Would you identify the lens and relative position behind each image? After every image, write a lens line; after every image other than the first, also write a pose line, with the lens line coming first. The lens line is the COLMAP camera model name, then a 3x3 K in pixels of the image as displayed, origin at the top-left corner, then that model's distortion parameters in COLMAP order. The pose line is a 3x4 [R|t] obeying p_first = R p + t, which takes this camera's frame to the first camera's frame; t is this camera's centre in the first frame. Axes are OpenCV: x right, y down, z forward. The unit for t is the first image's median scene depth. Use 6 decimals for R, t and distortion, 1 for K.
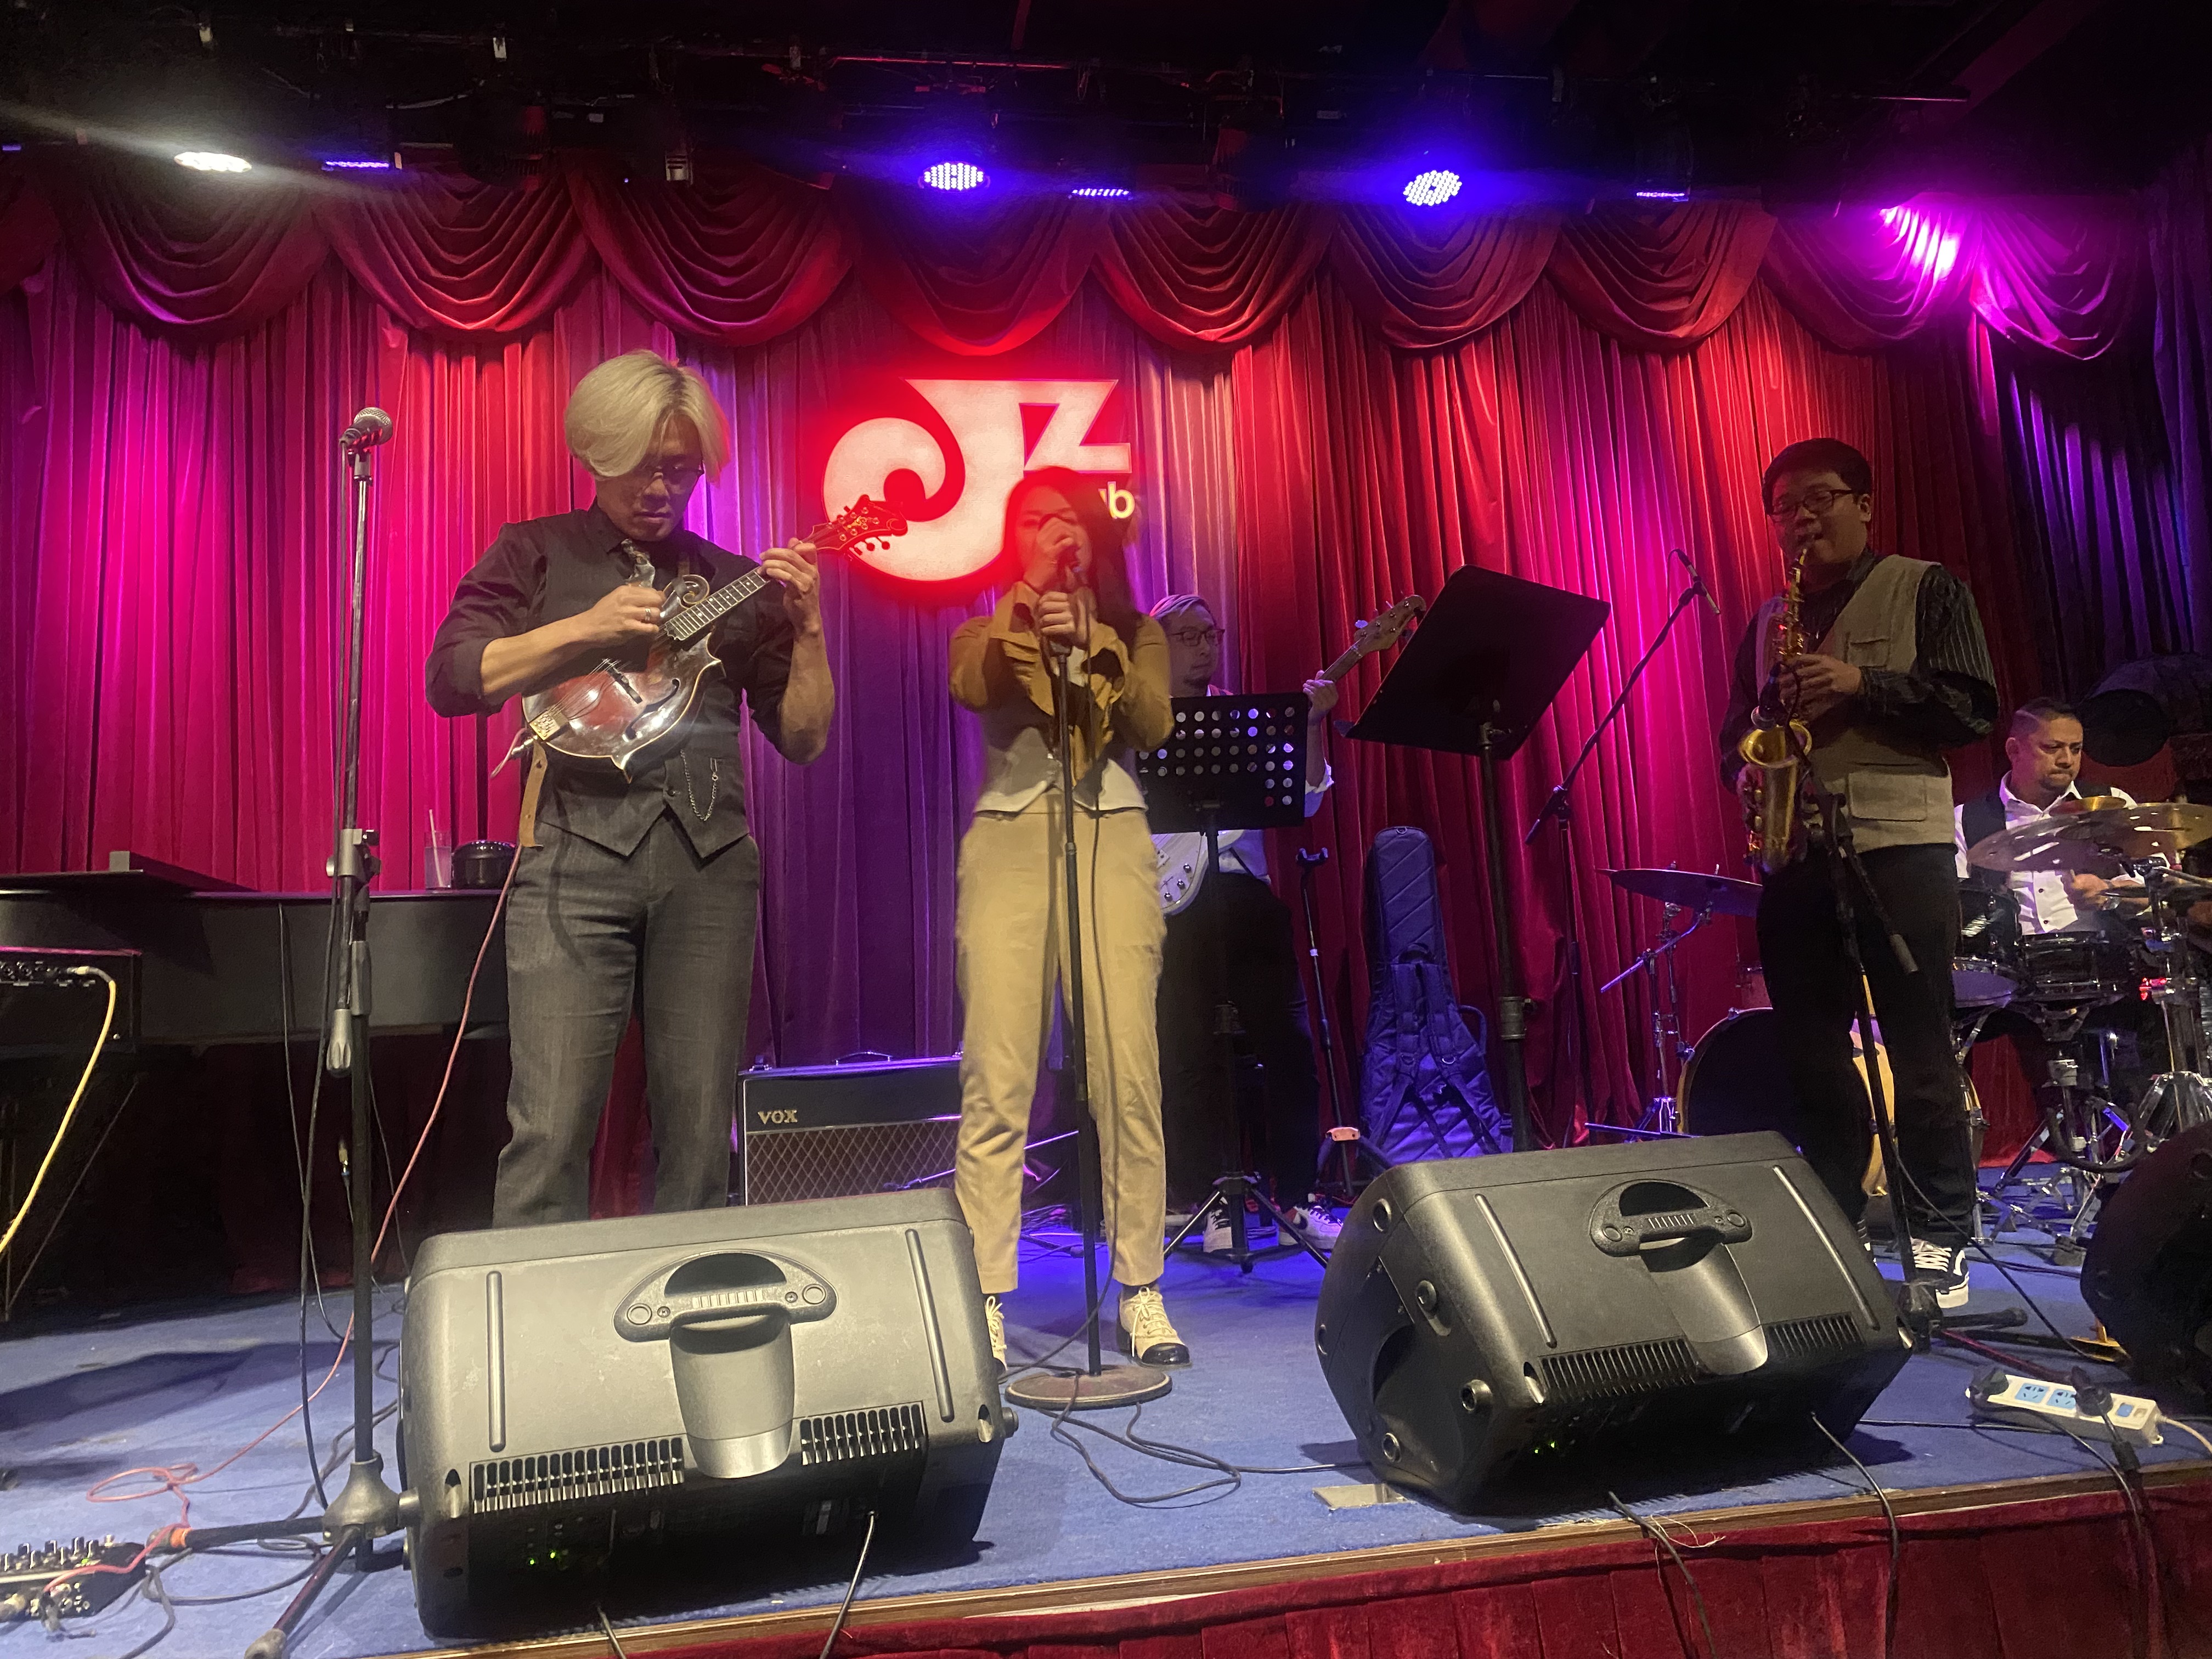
lens RADIAL K [[1734.7, 0, 1104.6], [0, 1734.7, 866.5], [0, 0, 1]] dist [0.022157, 0.000683]
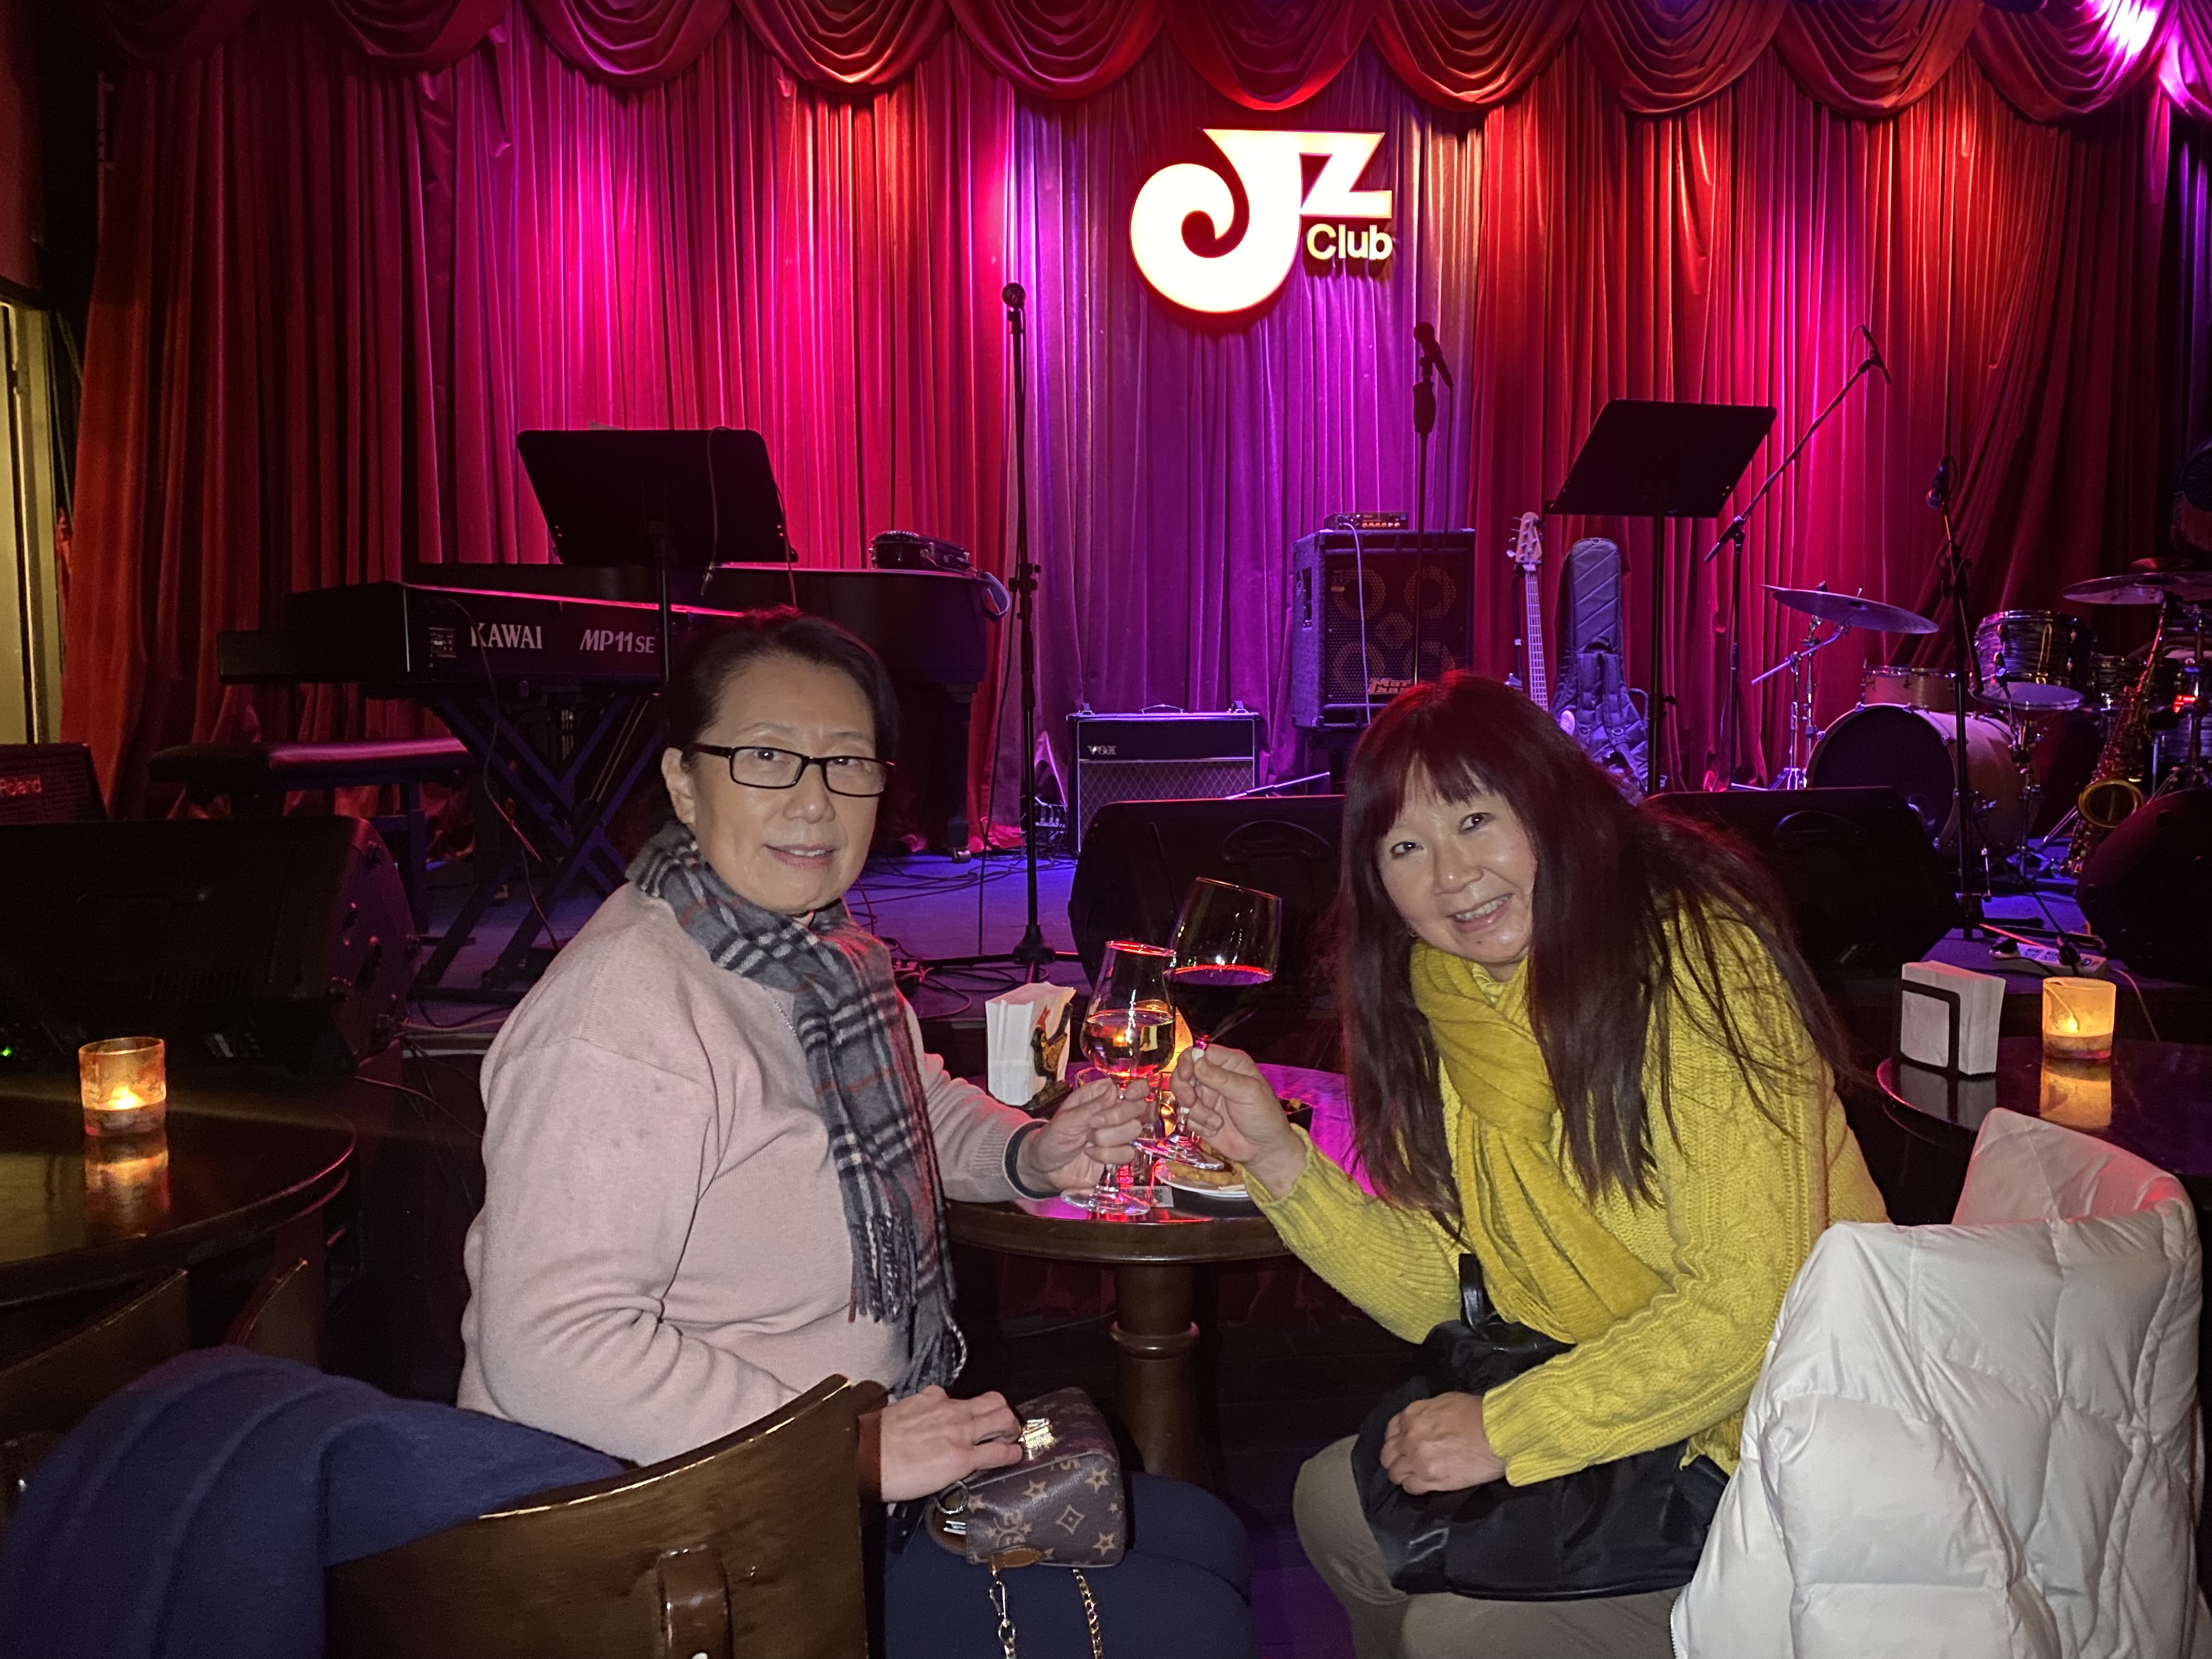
lens RADIAL K [[1734.7, 0, 1104.6], [0, 1734.7, 866.5], [0, 0, 1]] dist [0.022157, 0.000683]
pose [[0.997022, 0.054178, -0.054880, -0.089491], [-0.041839, 0.977822, 0.205215, -0.032967], [0.064781, -0.202308, 0.977177, -0.252198]]
